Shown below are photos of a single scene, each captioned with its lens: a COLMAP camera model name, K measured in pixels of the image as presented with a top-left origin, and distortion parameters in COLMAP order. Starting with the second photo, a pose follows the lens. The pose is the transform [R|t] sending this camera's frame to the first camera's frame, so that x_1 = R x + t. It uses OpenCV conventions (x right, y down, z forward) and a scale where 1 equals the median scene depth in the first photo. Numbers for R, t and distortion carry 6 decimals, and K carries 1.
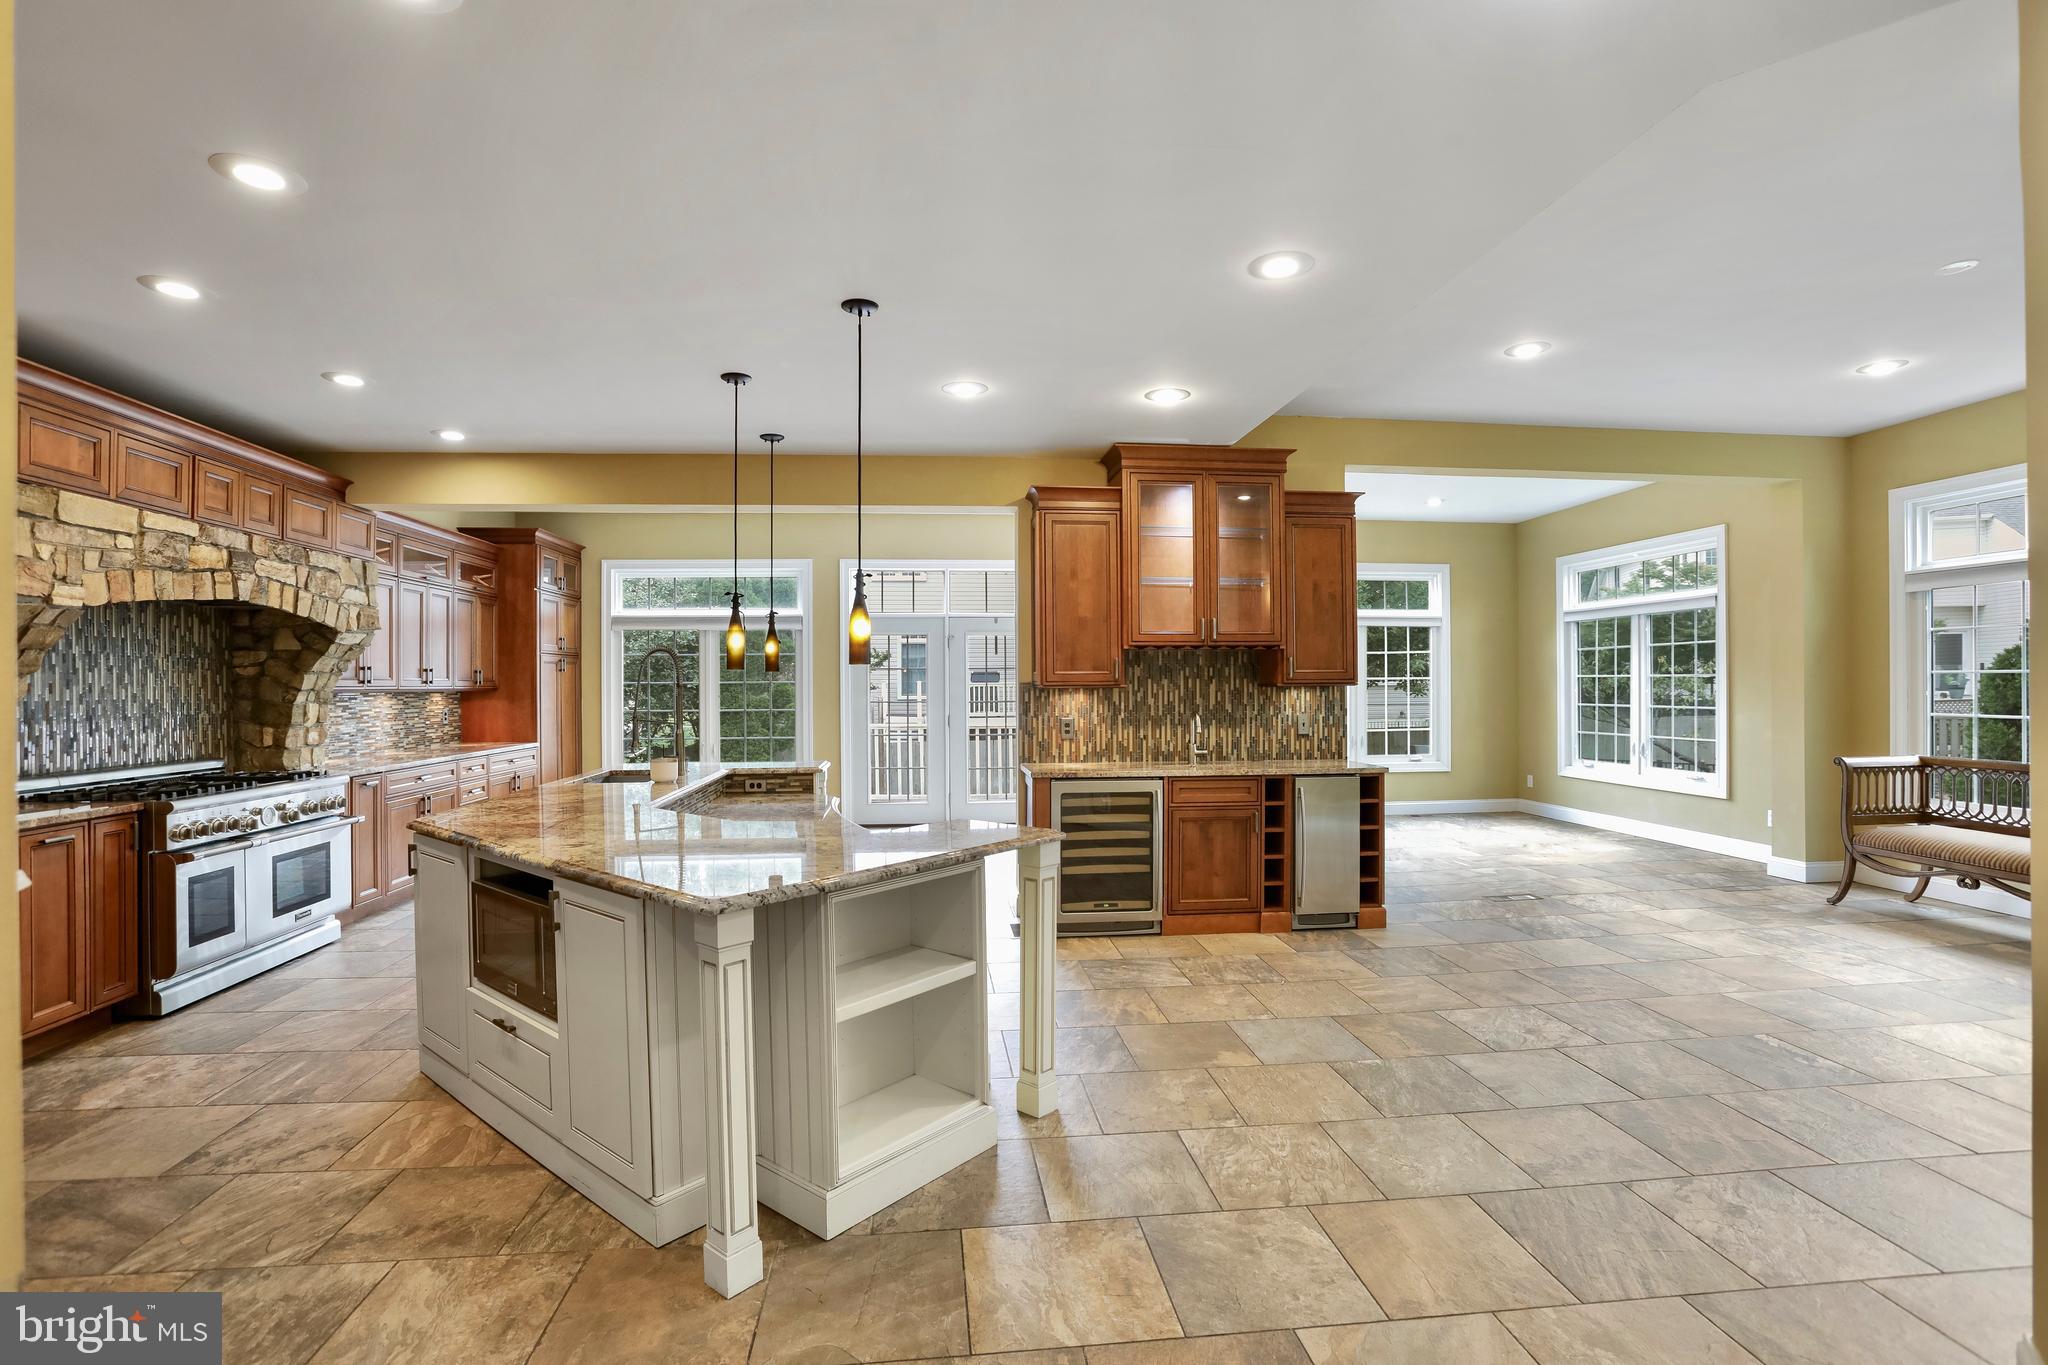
lens RADIAL K [[950.6, 0, 1004.3], [0, 950.6, 693.2], [0, 0, 1]] dist [-0.065676, 0.028861]
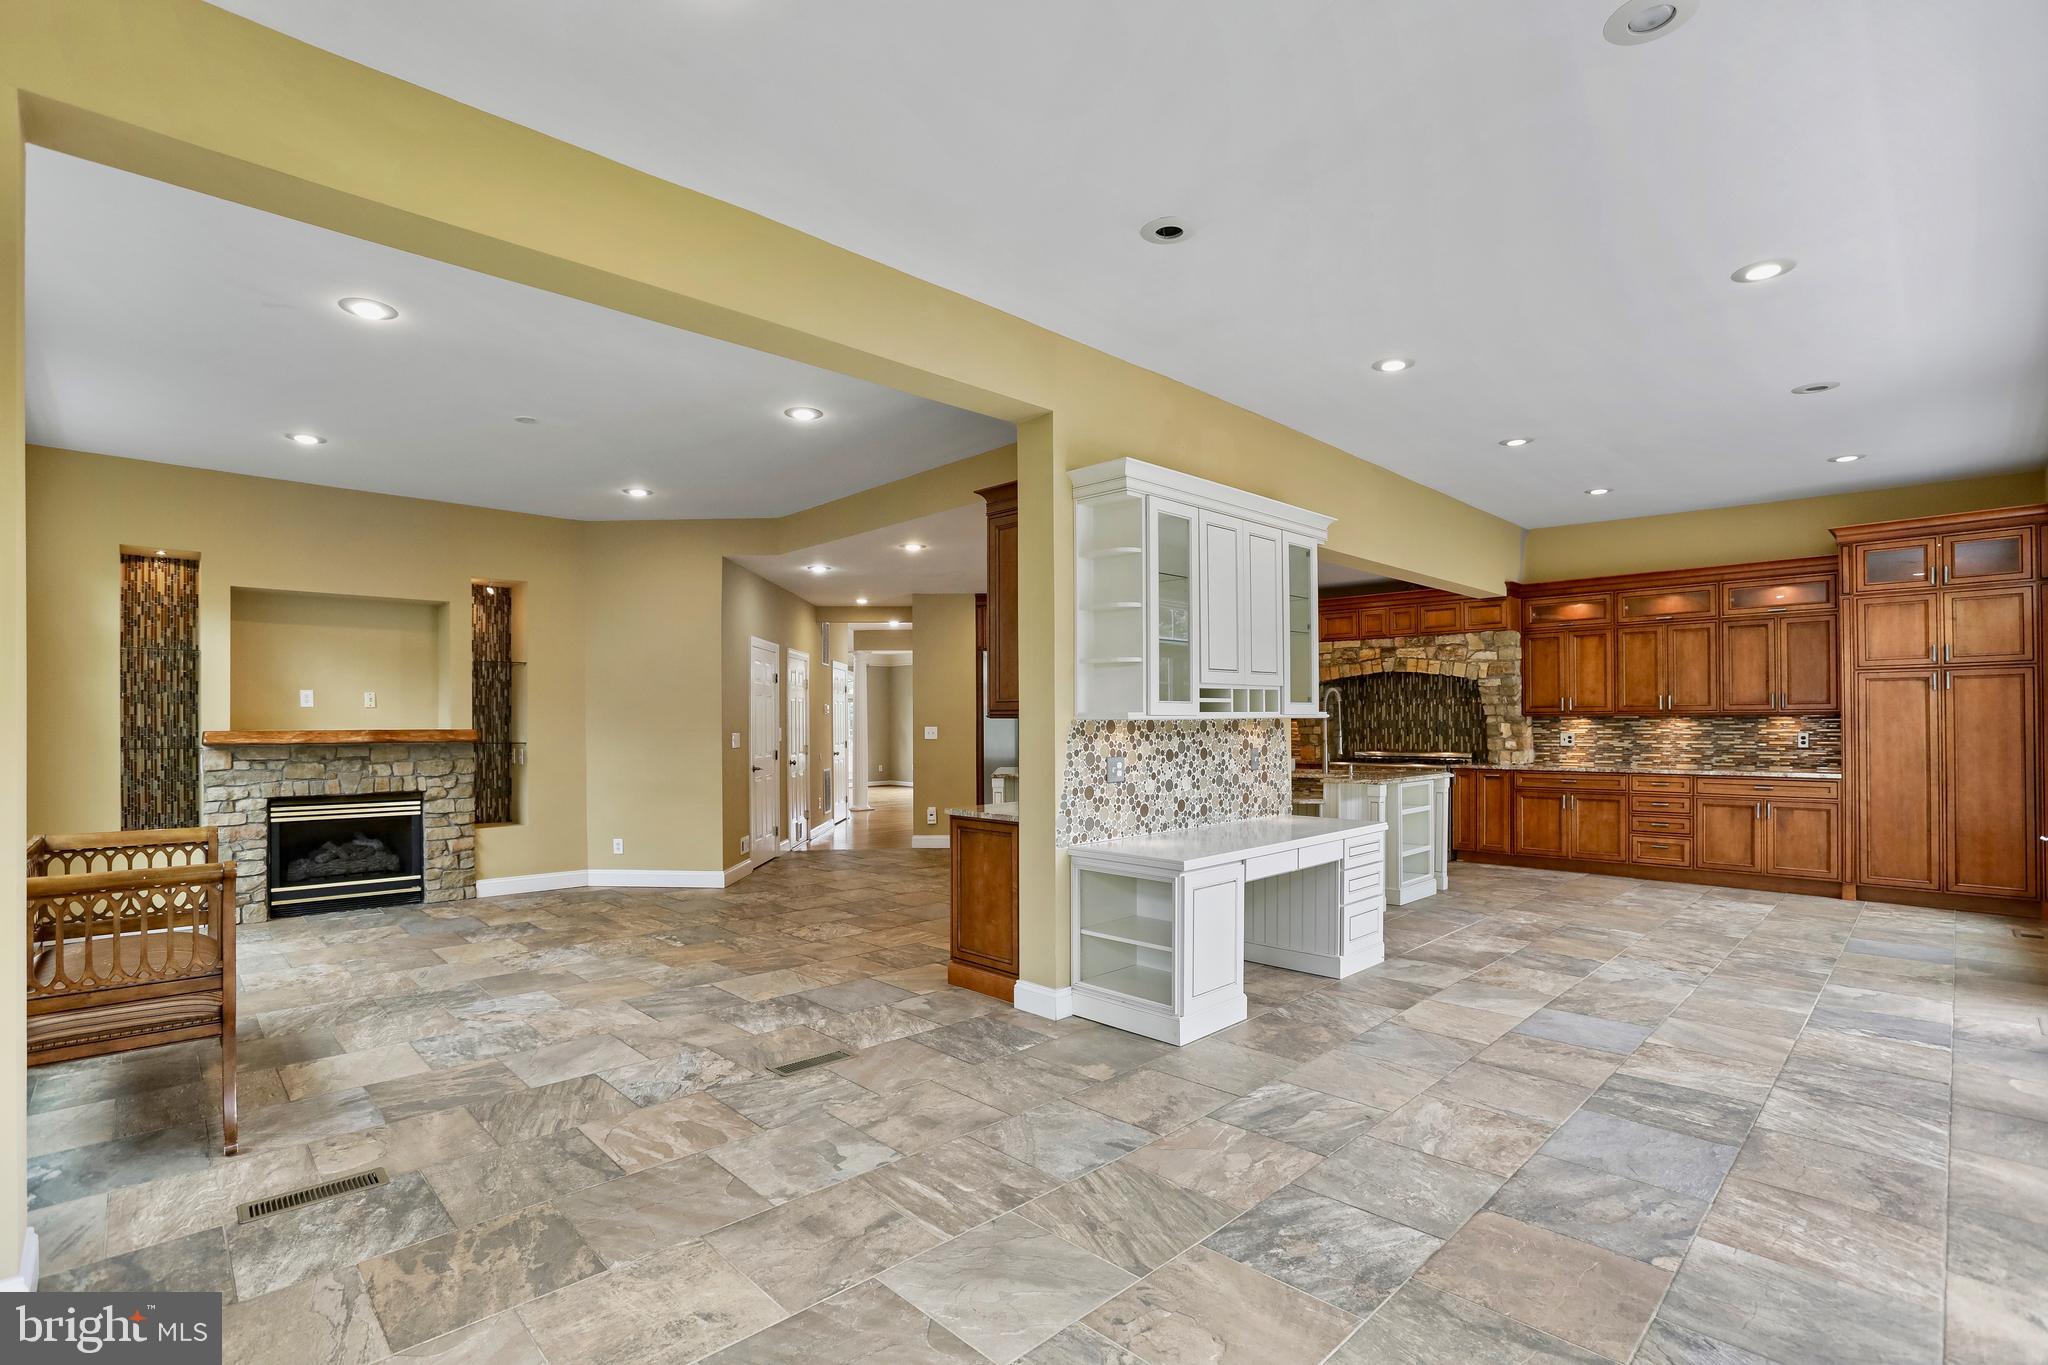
lens RADIAL K [[950.6, 0, 1012.0], [0, 950.6, 718.2], [0, 0, 1]] dist [-0.065676, 0.028861]
pose [[-0.786876, 0.007979, -0.617060, 0.956376], [0.005506, 0.999967, 0.005910, -0.012433], [0.617087, 0.001253, -0.786894, 1.825409]]
